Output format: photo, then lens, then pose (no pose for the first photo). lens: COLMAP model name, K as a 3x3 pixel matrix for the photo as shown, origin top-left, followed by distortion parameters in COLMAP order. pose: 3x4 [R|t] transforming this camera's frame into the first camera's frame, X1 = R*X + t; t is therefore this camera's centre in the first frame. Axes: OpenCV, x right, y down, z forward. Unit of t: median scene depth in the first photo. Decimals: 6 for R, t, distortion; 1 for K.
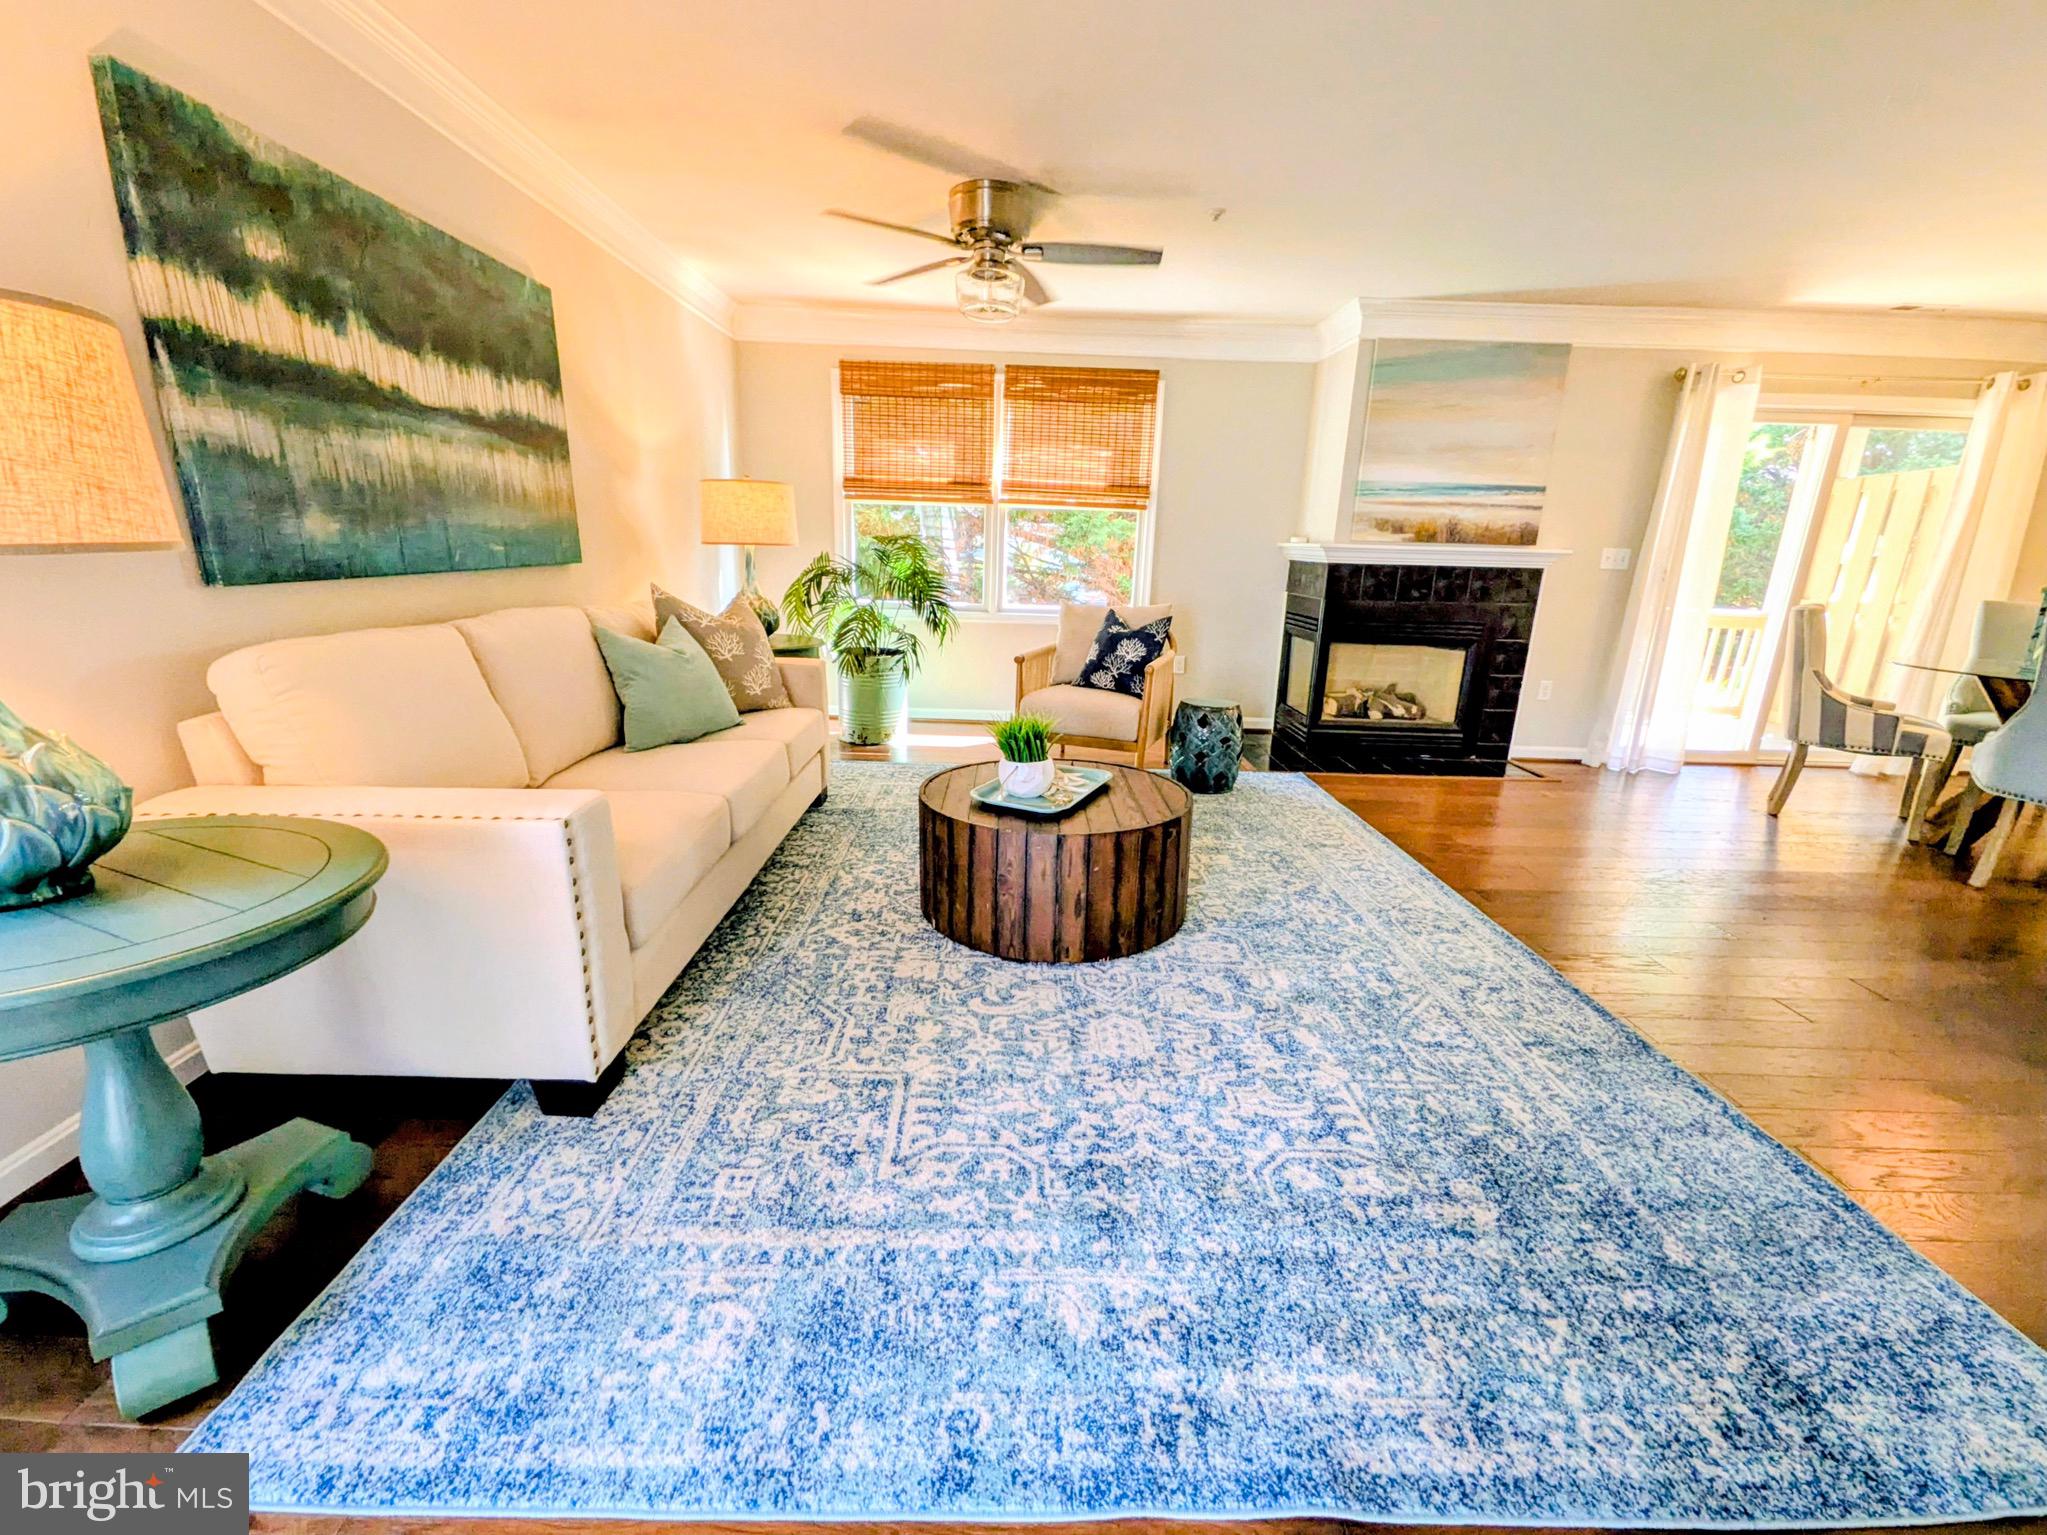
lens RADIAL K [[837.9, 0, 1023.5], [0, 837.9, 767.5], [0, 0, 1]] dist [0.007360, -0.000443]
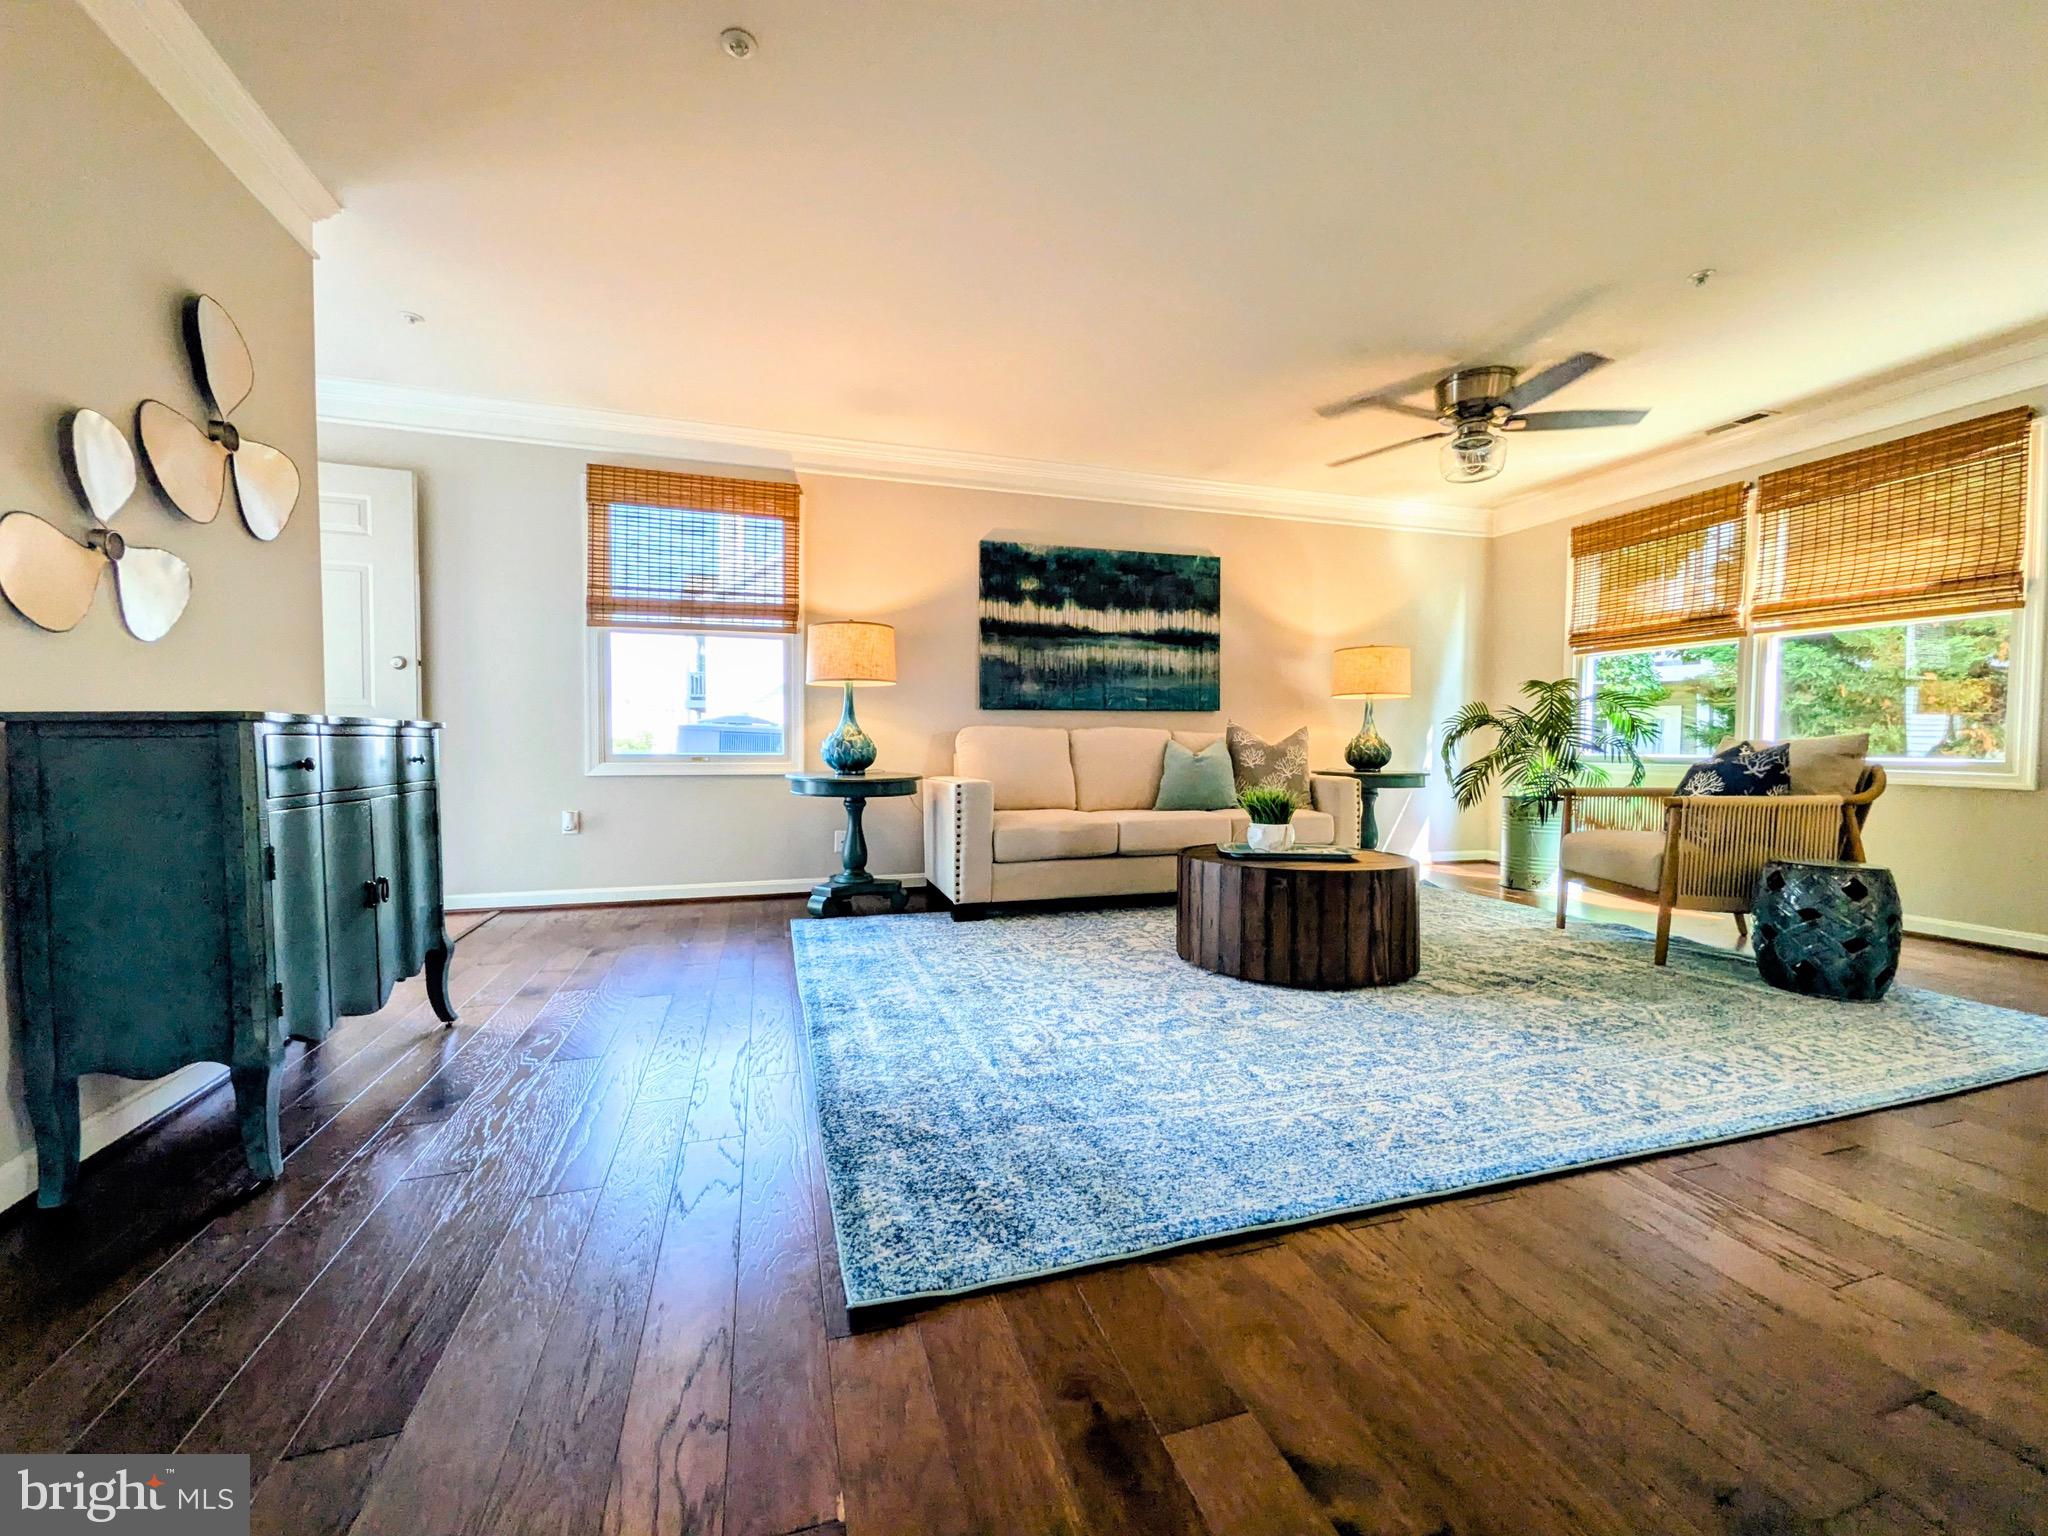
lens RADIAL K [[809.3, 0, 1019.9], [0, 809.3, 767.6], [0, 0, 1]] dist [0.011221, -0.002814]
pose [[0.289201, -0.001391, -0.957267, 1.070345], [-0.242023, 0.967404, -0.074523, 0.089878], [0.926168, 0.253233, 0.279438, 0.299550]]
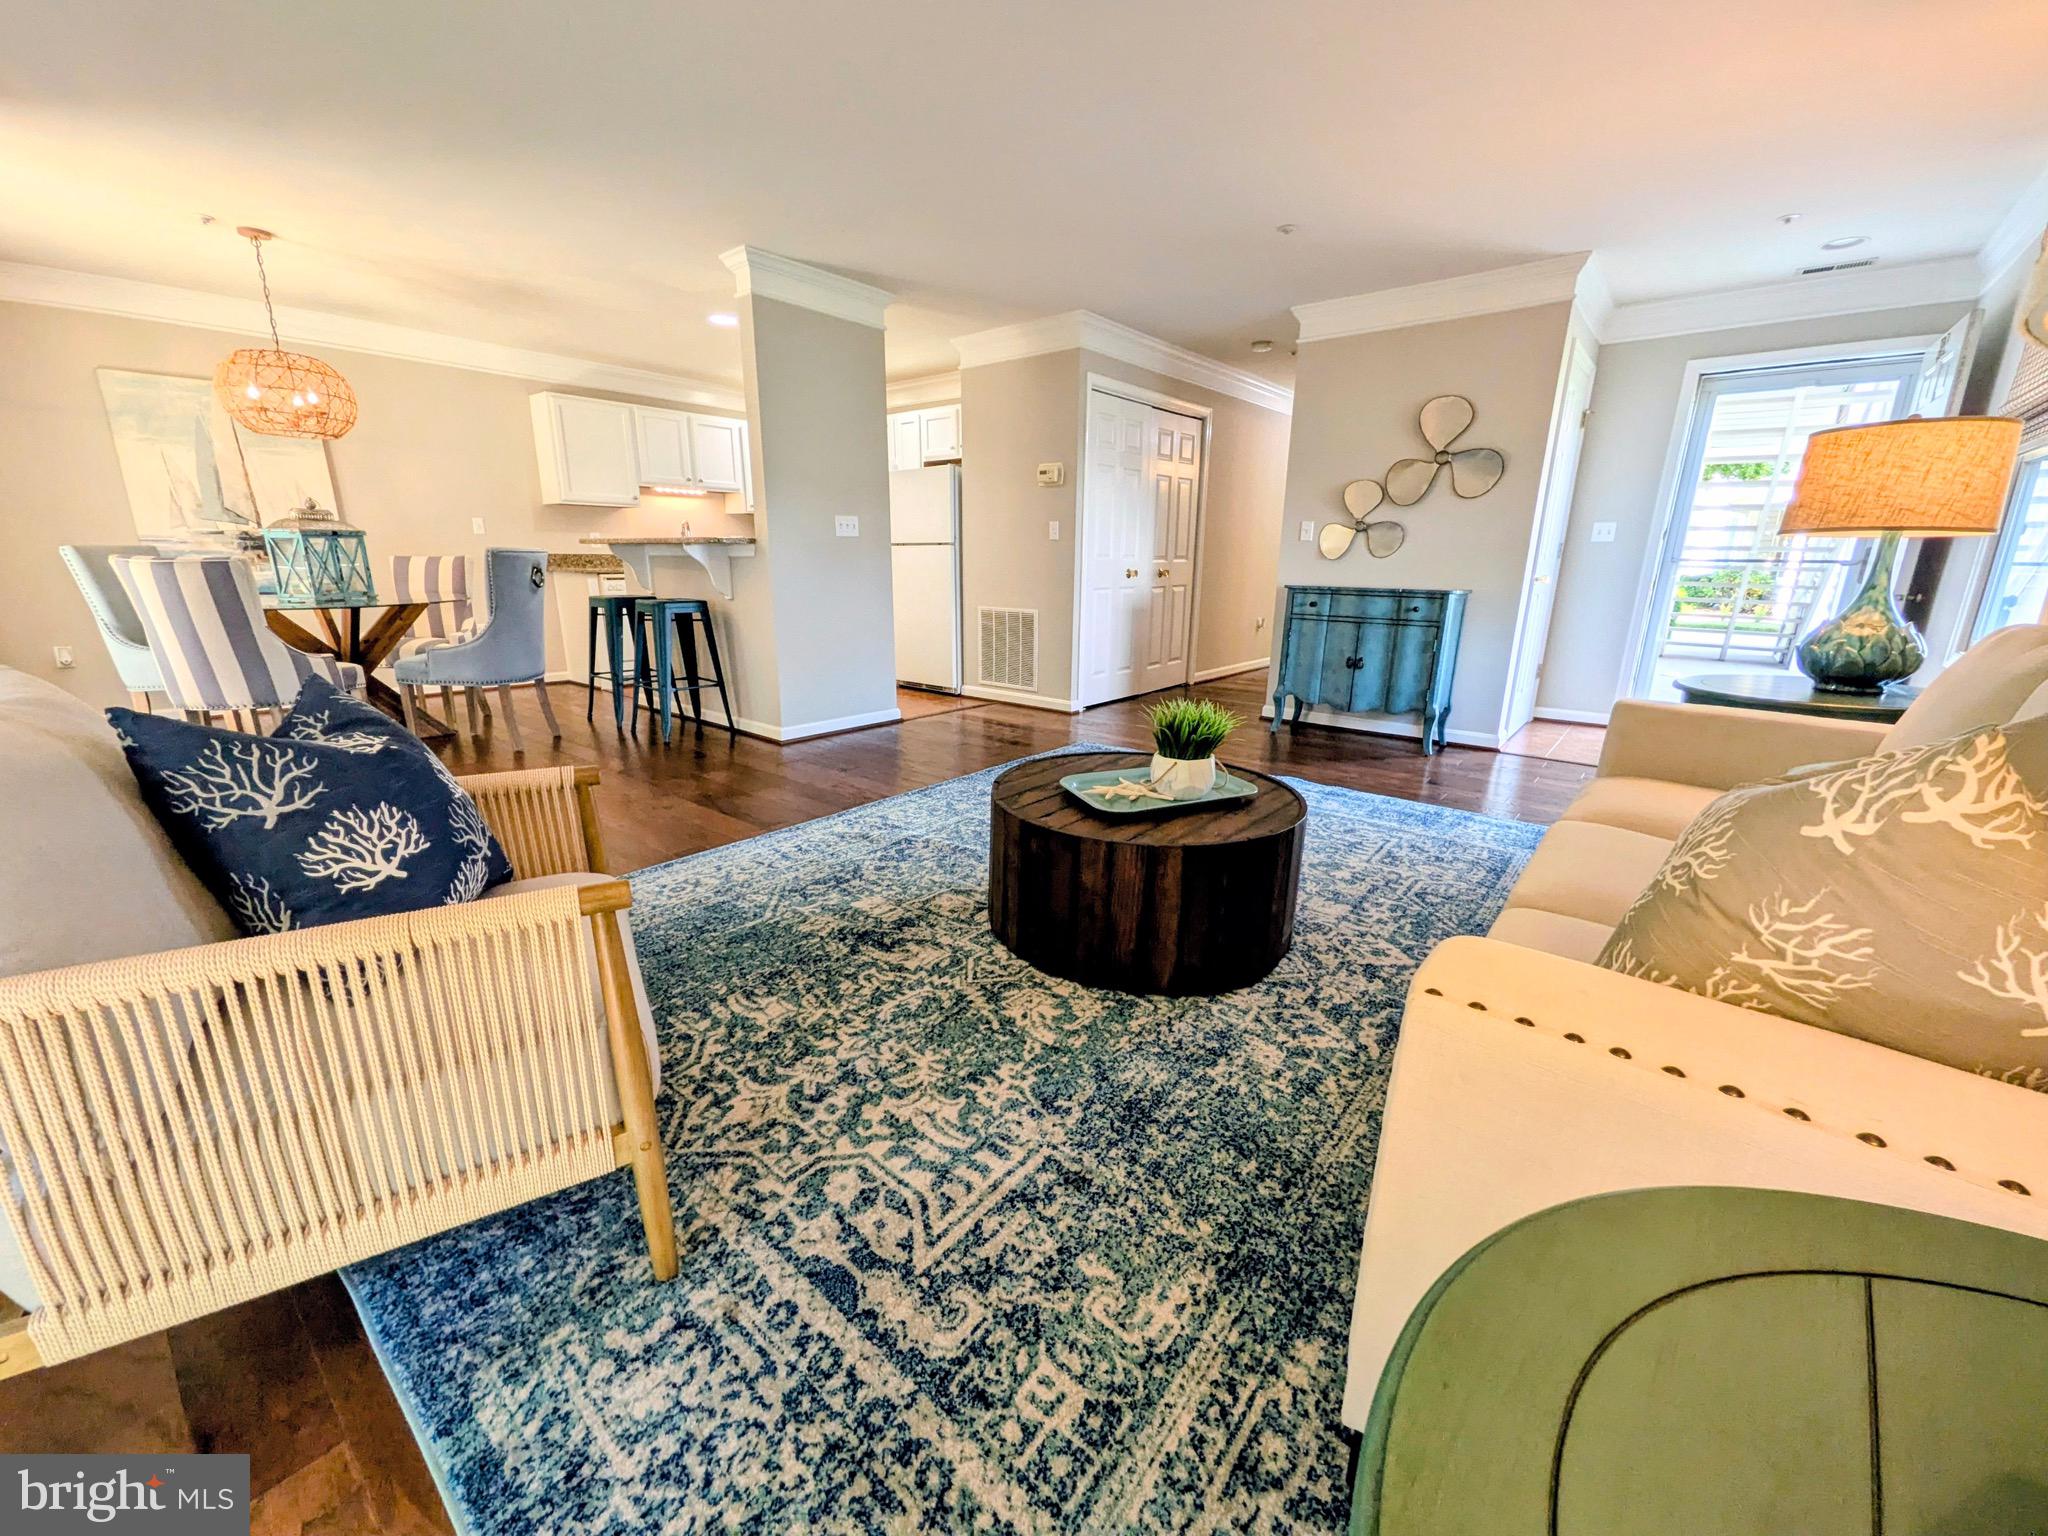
lens RADIAL K [[806.7, 0, 1018.8], [0, 806.7, 771.9], [0, 0, 1]] dist [0.007340, 0.000140]
pose [[-0.759308, -0.207803, 0.616660, -0.394528], [0.134885, 0.876799, 0.461551, -0.414693], [-0.636598, 0.433638, -0.637731, 1.680834]]
